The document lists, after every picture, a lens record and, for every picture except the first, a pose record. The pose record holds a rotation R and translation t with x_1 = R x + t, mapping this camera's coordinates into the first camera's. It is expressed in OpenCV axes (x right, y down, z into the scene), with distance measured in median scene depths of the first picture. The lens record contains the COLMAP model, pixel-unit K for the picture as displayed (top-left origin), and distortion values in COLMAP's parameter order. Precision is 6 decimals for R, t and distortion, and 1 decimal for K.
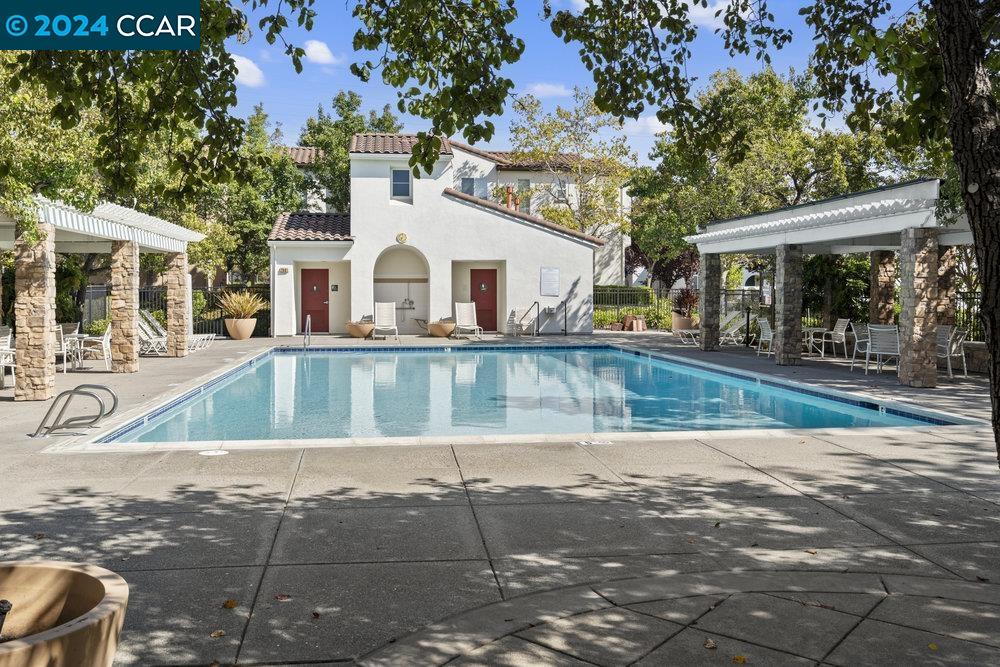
lens RADIAL K [[959.3, 0, 500.0], [0, 959.3, 333.5], [0, 0, 1]] dist [-0.078461, -0.002528]
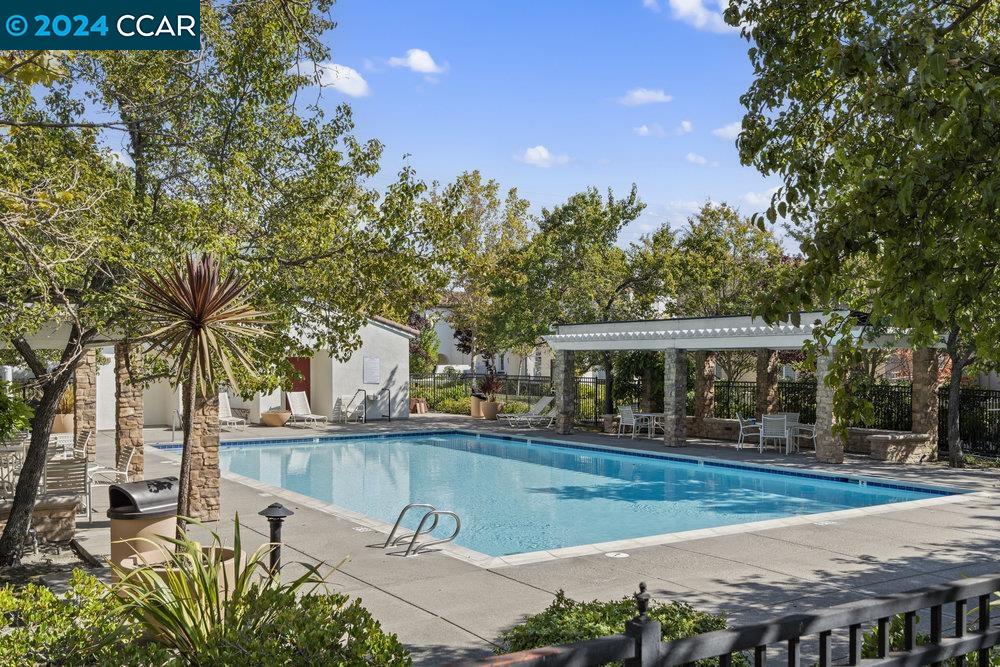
lens RADIAL K [[971.6, 0, 500.0], [0, 971.6, 333.5], [0, 0, 1]] dist [-0.008447, -0.003361]
pose [[0.905411, 0.009978, 0.424420, -0.356575], [0.019275, 0.997727, -0.064573, -0.029399], [-0.424099, 0.066646, 0.903160, -0.033863]]
